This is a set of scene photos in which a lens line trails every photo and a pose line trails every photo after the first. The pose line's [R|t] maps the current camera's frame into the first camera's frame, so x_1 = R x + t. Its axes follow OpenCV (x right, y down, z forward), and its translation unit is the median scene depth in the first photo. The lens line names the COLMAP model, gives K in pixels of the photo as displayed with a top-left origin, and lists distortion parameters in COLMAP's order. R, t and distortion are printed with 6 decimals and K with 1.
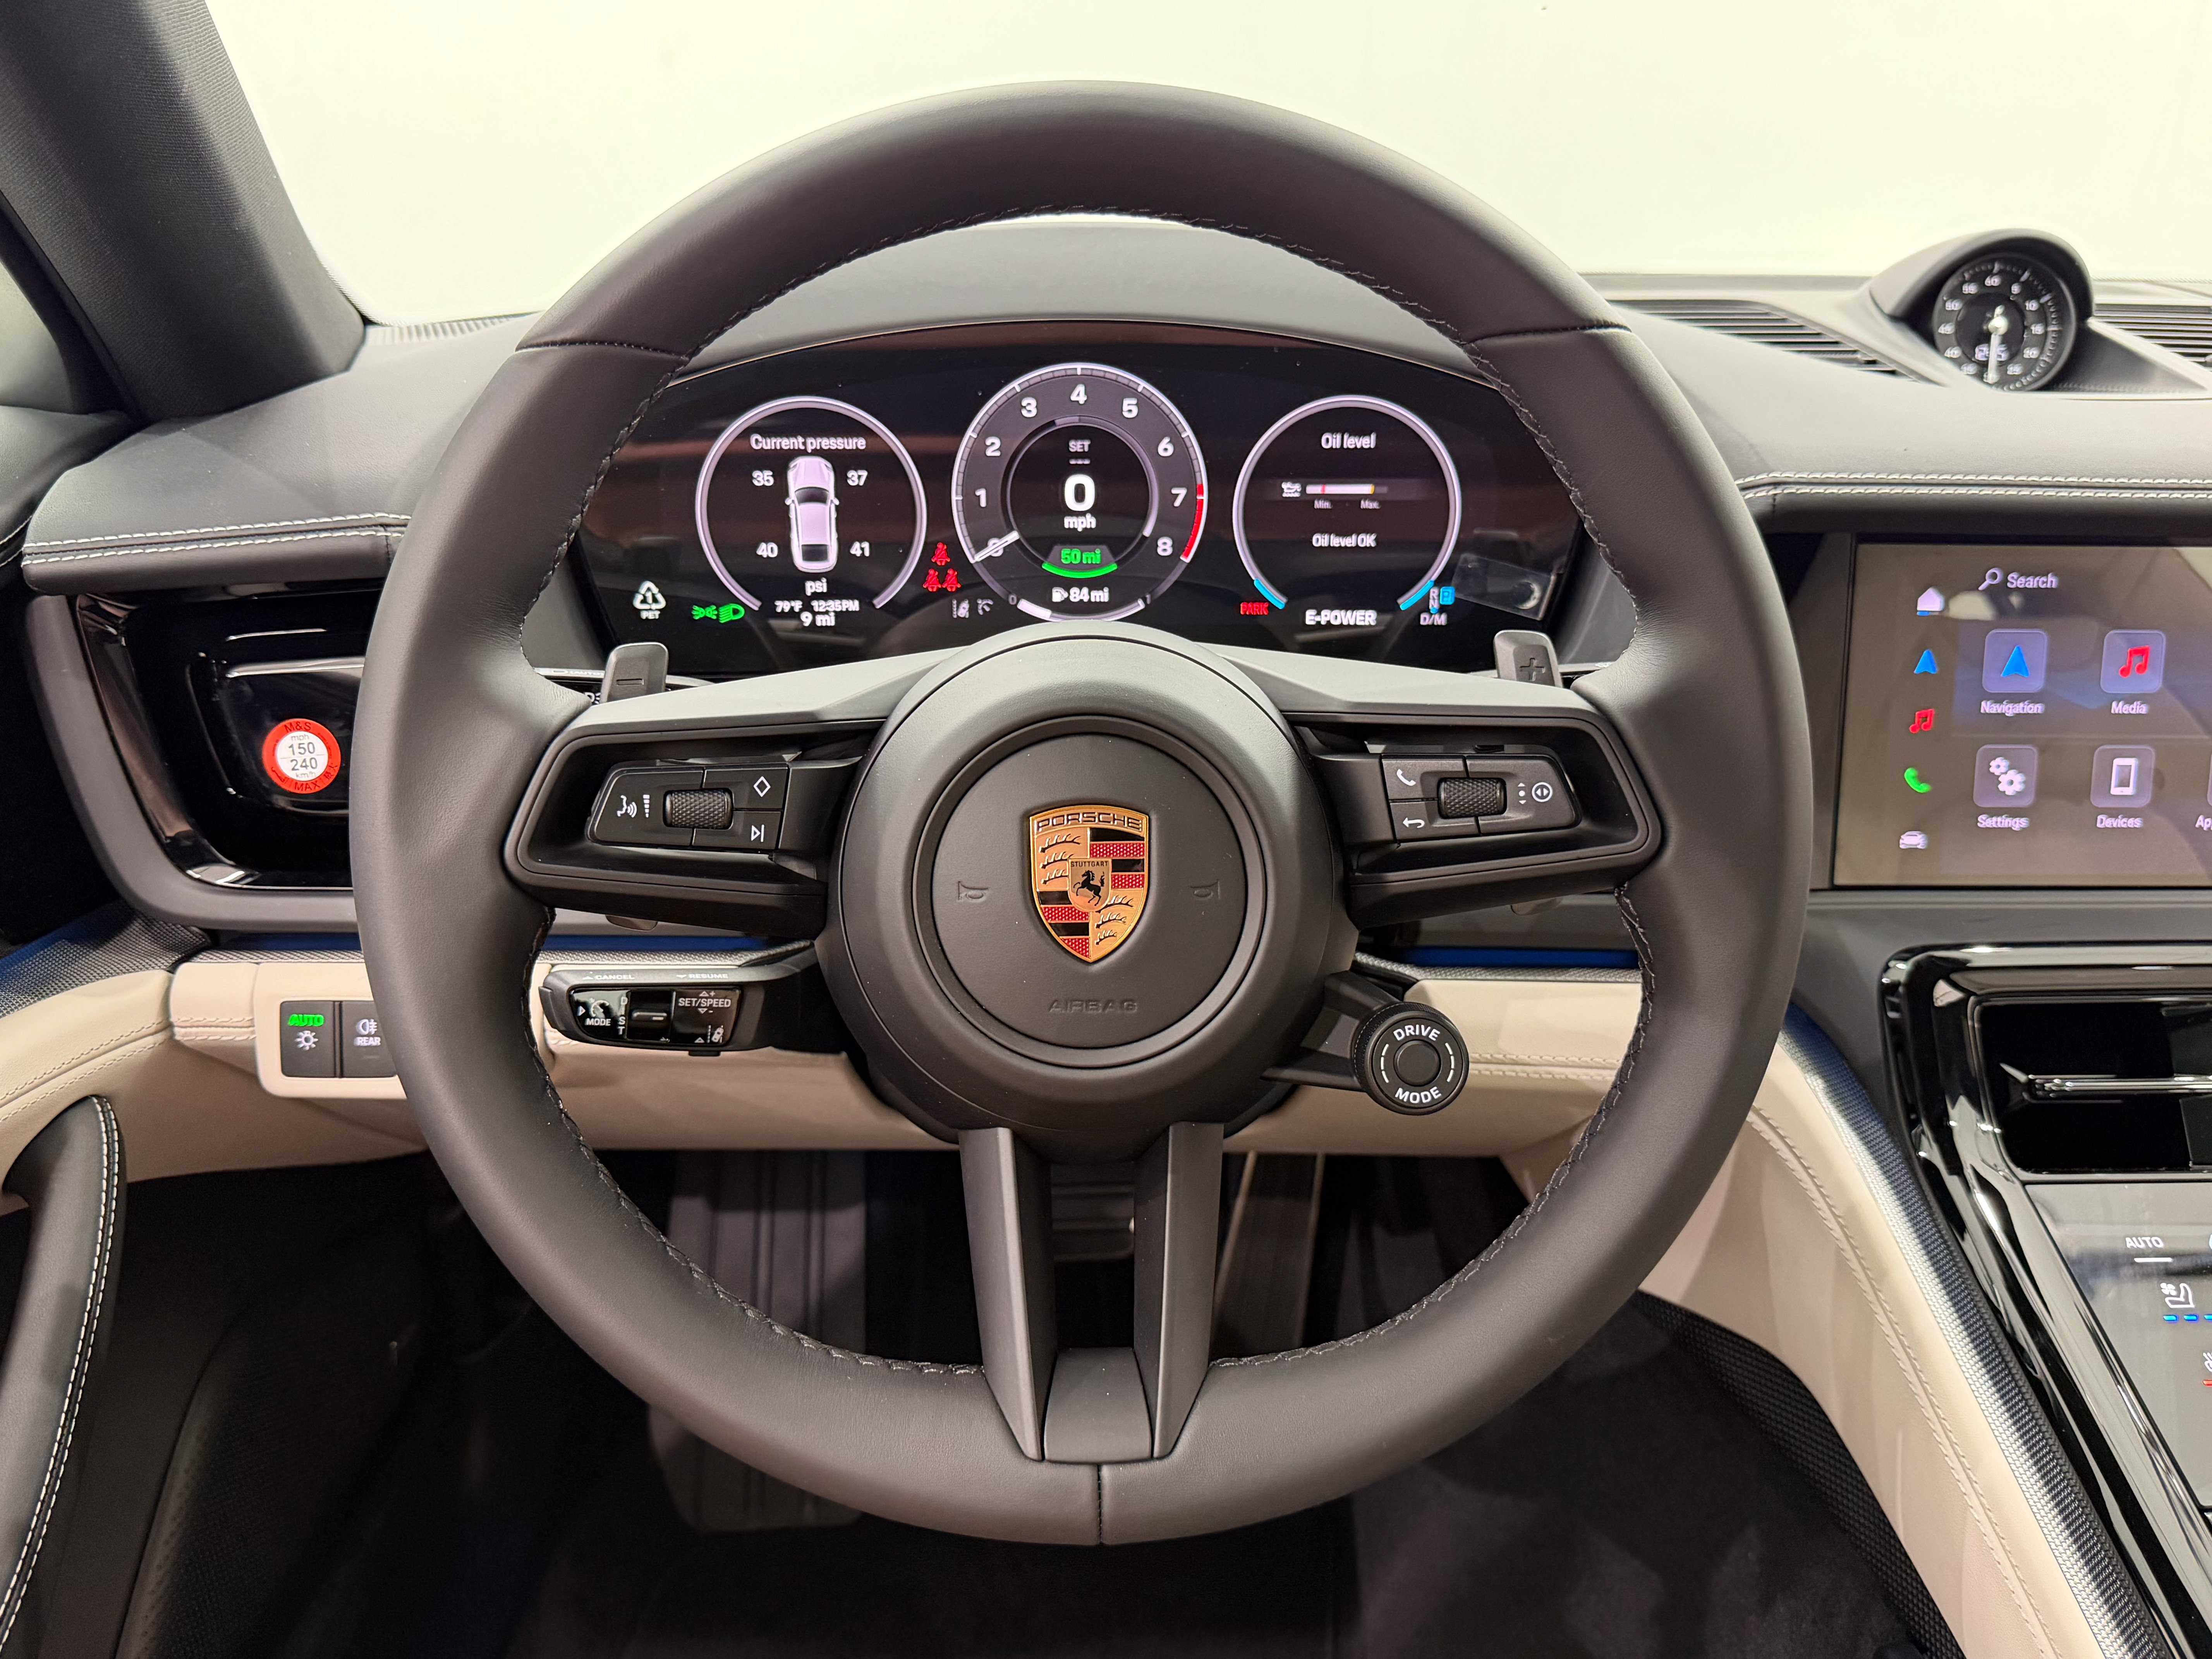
lens RADIAL K [[1844.5, 0, 1100.2], [0, 1844.5, 837.3], [0, 0, 1]] dist [0.027229, -0.067880]
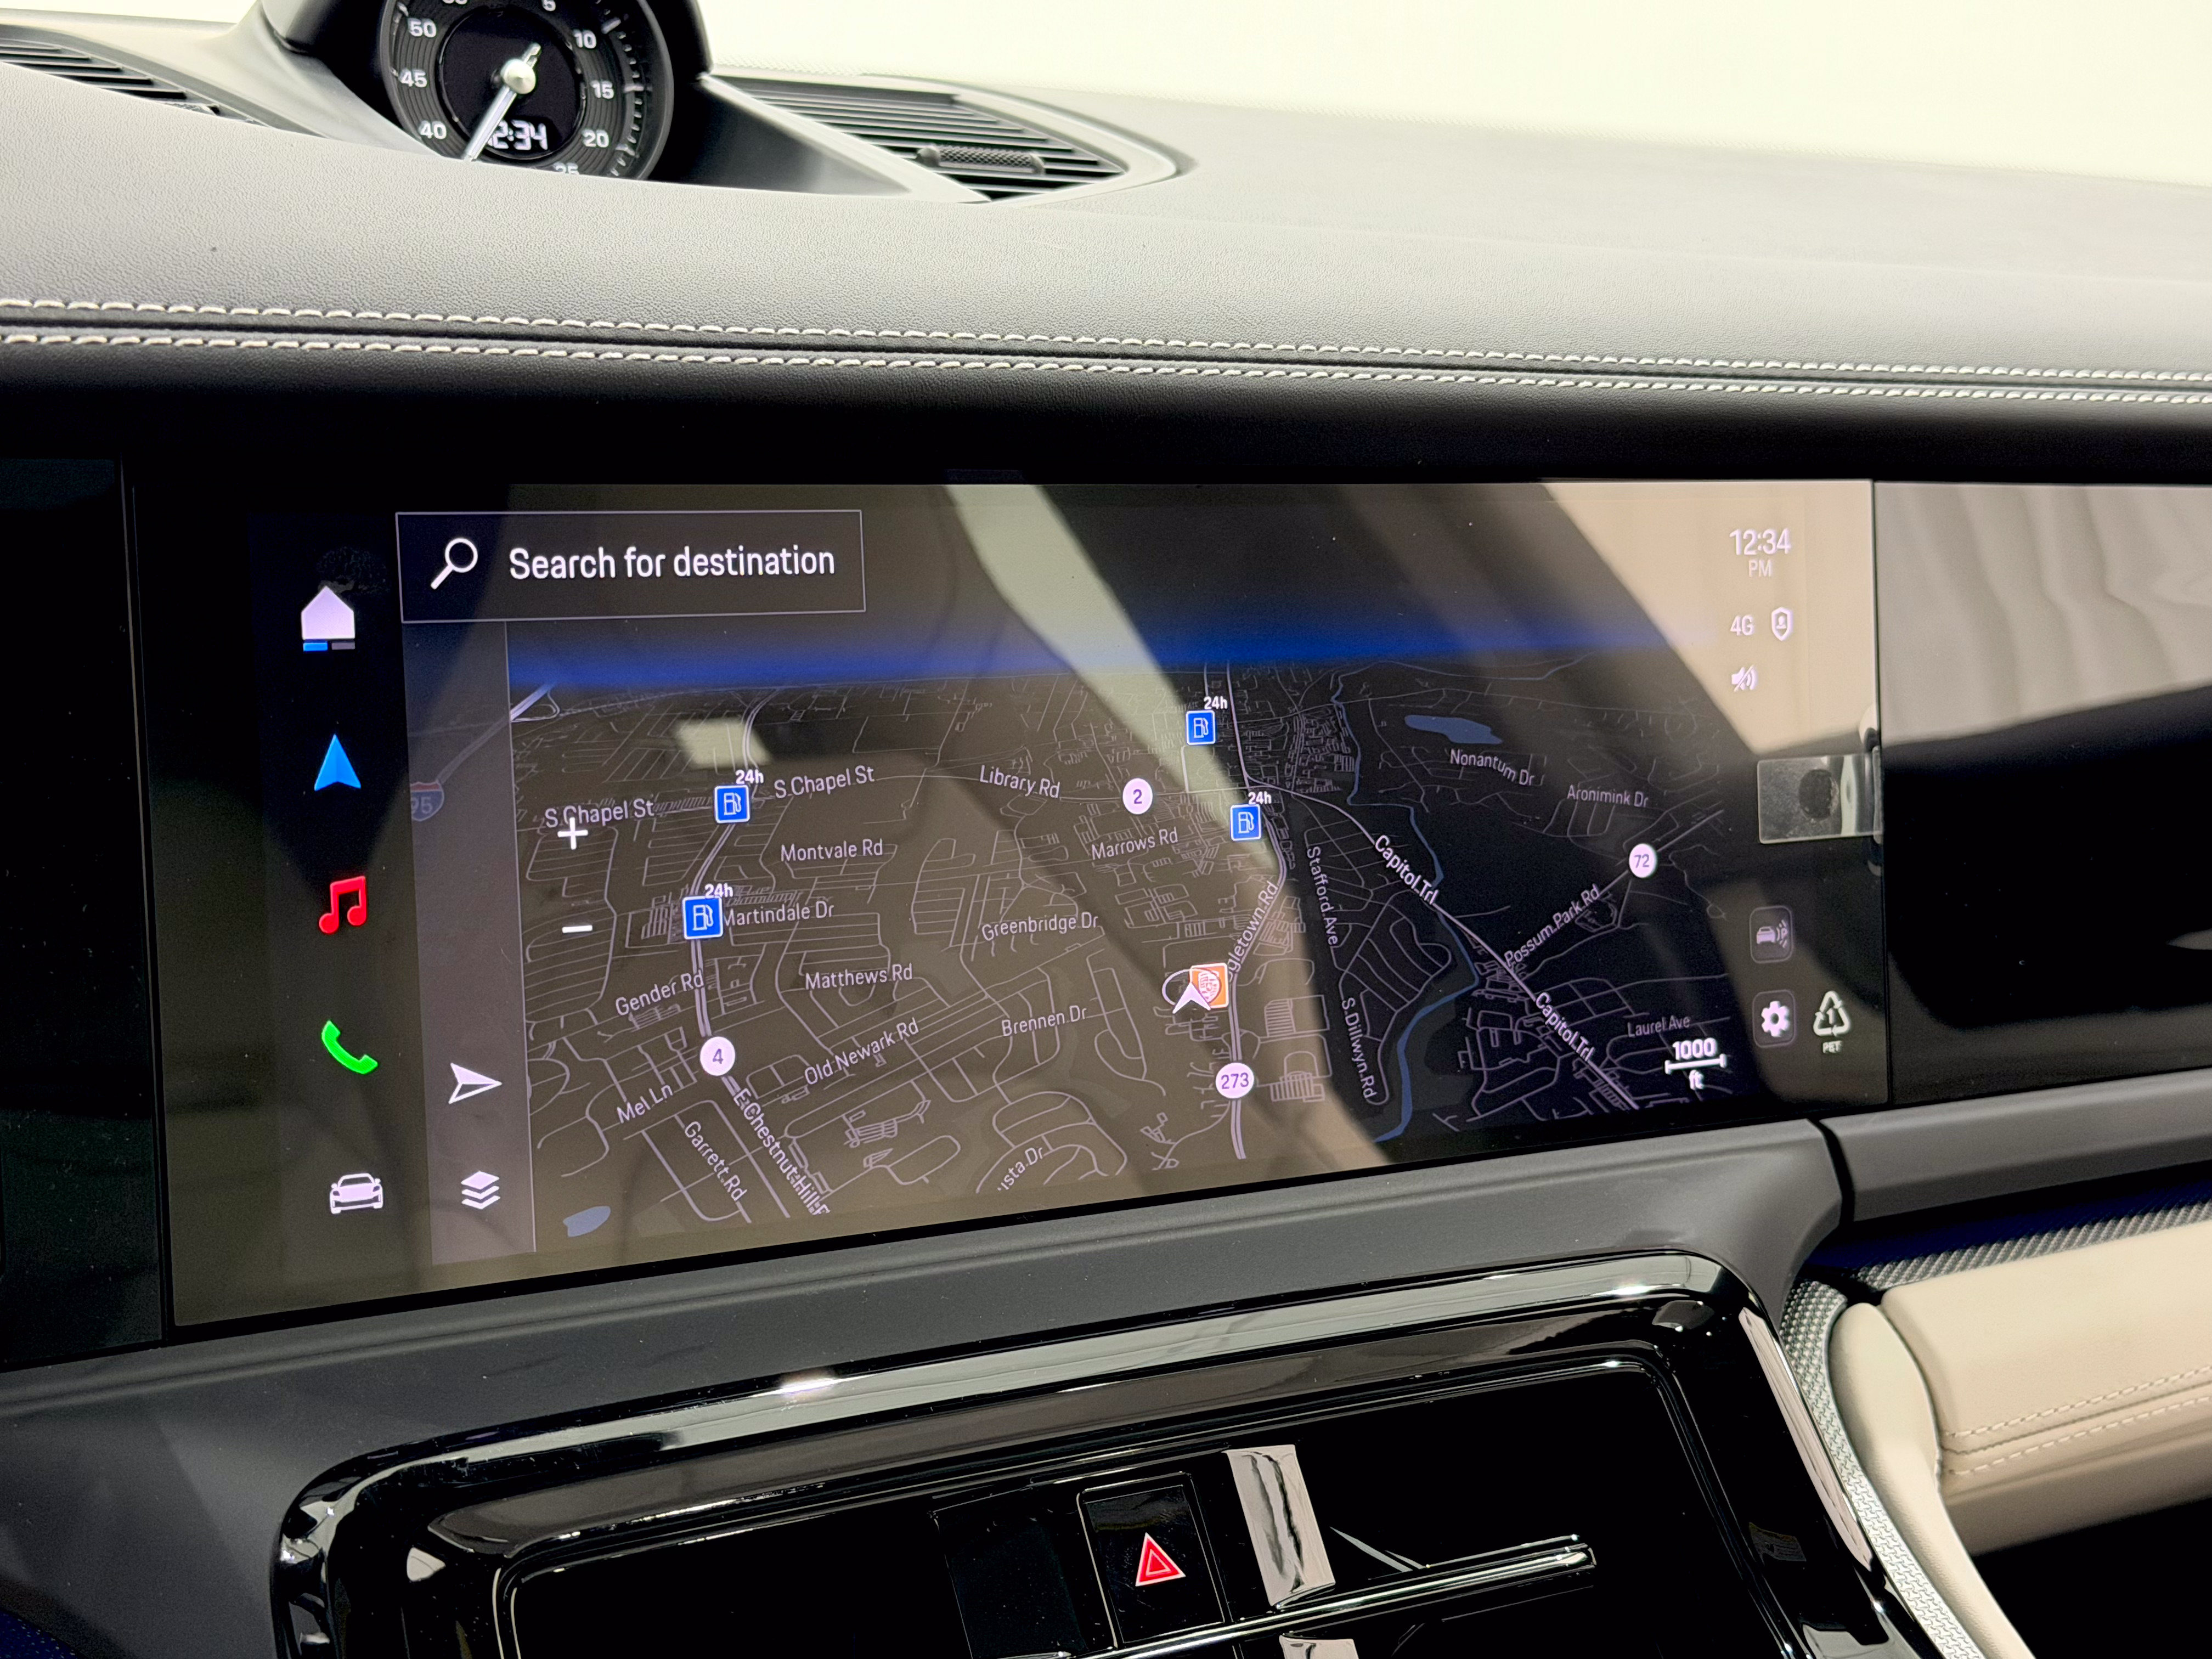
lens RADIAL K [[3460.2, 0, 1083.7], [0, 3460.2, 760.6], [0, 0, 1]] dist [0.129513, 0.000000]
pose [[0.871610, -0.048697, 0.487775, 0.197487], [0.117086, 0.986934, -0.110693, 0.011327], [-0.476011, 0.153593, 0.865923, 0.221913]]
